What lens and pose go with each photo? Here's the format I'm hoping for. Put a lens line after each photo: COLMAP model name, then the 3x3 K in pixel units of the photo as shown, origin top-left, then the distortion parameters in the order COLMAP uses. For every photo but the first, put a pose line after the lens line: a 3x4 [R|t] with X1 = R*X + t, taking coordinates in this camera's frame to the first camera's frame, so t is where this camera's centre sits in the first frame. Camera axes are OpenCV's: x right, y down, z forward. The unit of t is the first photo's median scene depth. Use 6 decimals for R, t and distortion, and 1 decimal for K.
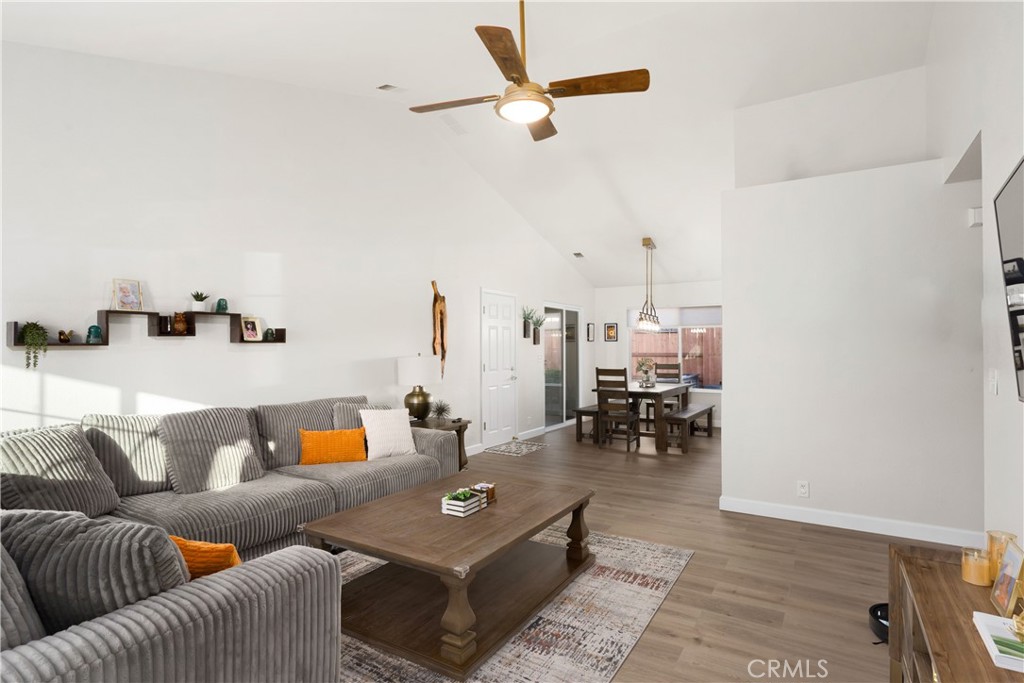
lens RADIAL K [[524.7, 0, 512.0], [0, 524.7, 341.5], [0, 0, 1]] dist [0.003479, 0.000513]
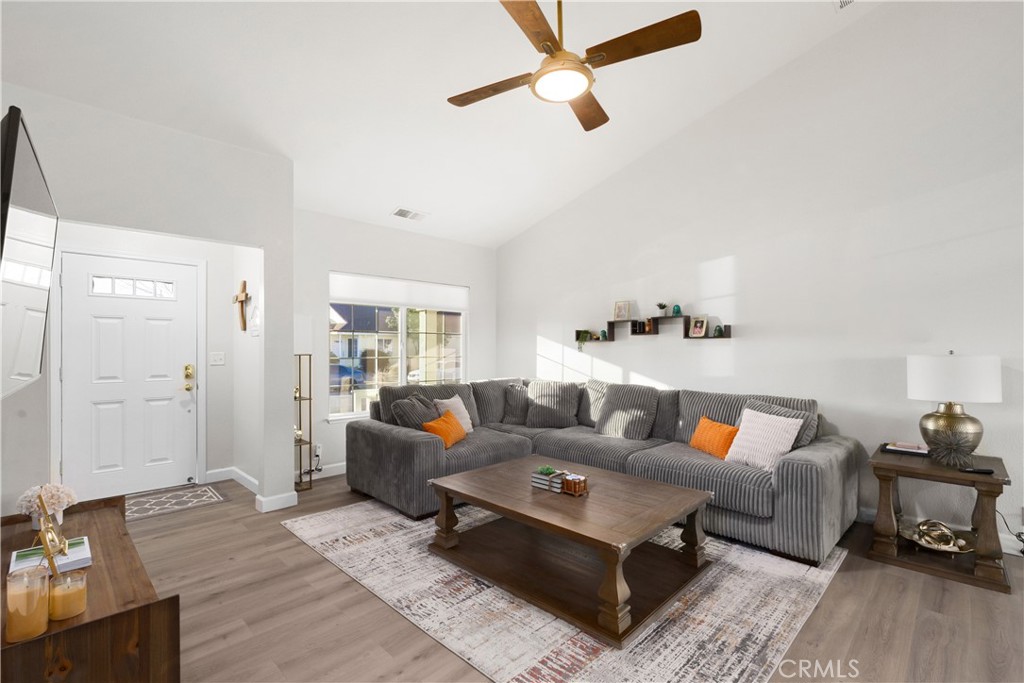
lens RADIAL K [[466.4, 0, 512.0], [0, 466.4, 341.5], [0, 0, 1]] dist [-0.003621, 0.000649]
pose [[-0.225535, -0.007401, -0.974207, 0.825608], [0.007502, 0.999928, -0.009333, 0.021275], [0.974206, -0.009414, -0.225463, 1.056924]]
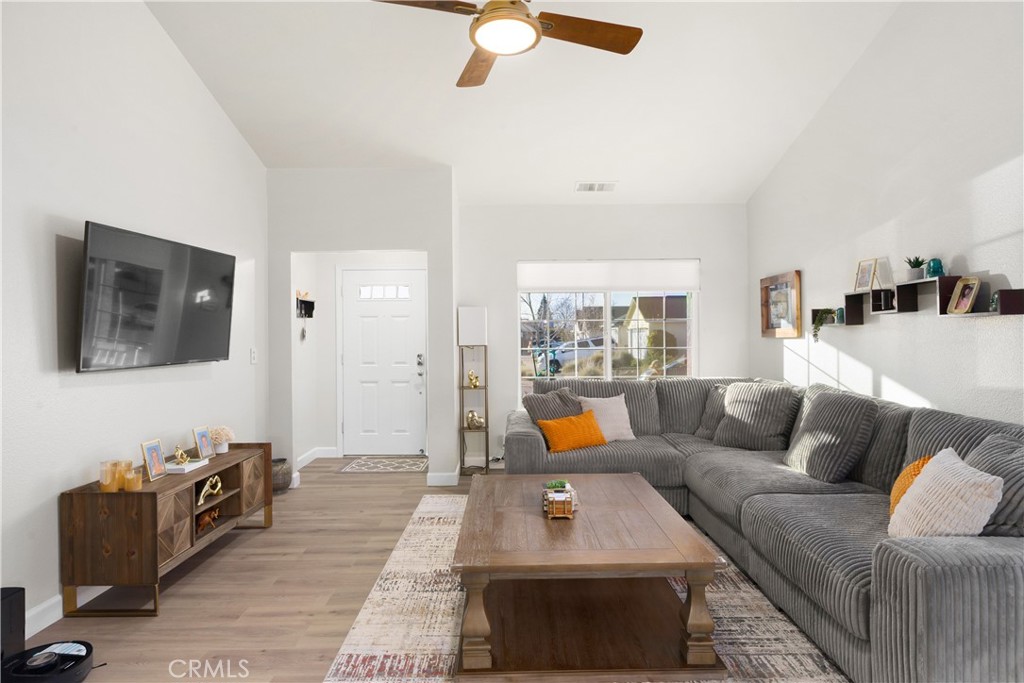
lens RADIAL K [[567.3, 0, 512.0], [0, 567.3, 341.5], [0, 0, 1]] dist [-0.012852, 0.000297]
pose [[-0.849784, 0.014978, -0.526918, 0.458639], [0.016201, 0.999866, 0.002293, 0.028456], [0.526882, -0.006588, -0.849913, 1.668650]]
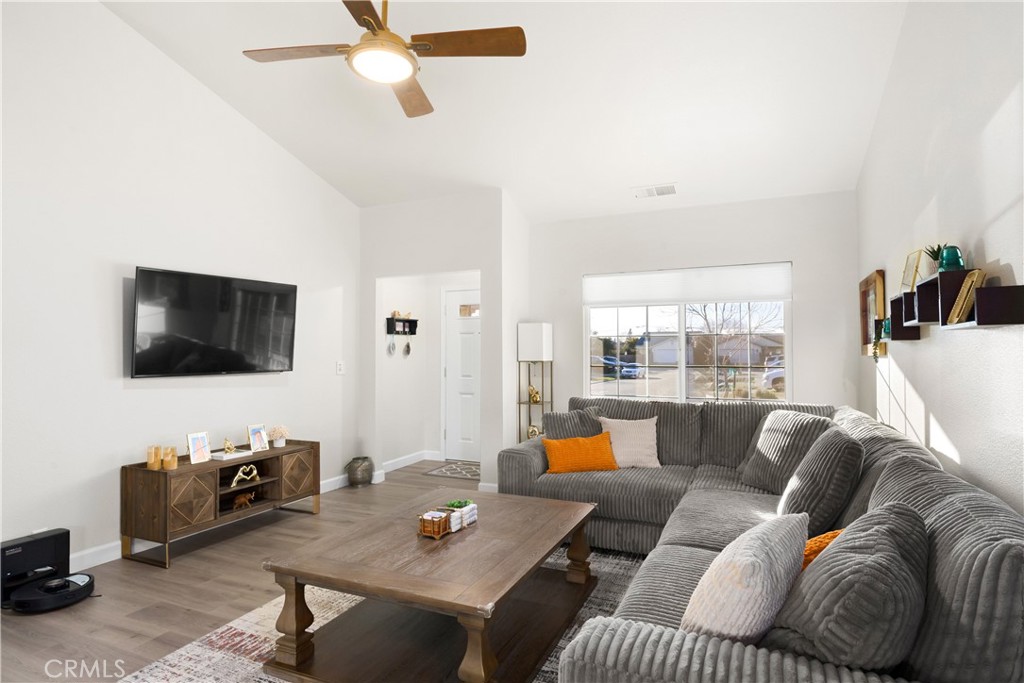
lens RADIAL K [[552.6, 0, 512.0], [0, 552.6, 341.5], [0, 0, 1]] dist [-0.005371, -0.001216]
pose [[-0.992361, 0.004936, -0.123267, -0.068102], [0.008416, 0.999580, -0.027723, 0.029424], [0.123079, -0.028549, -0.991986, 1.821284]]
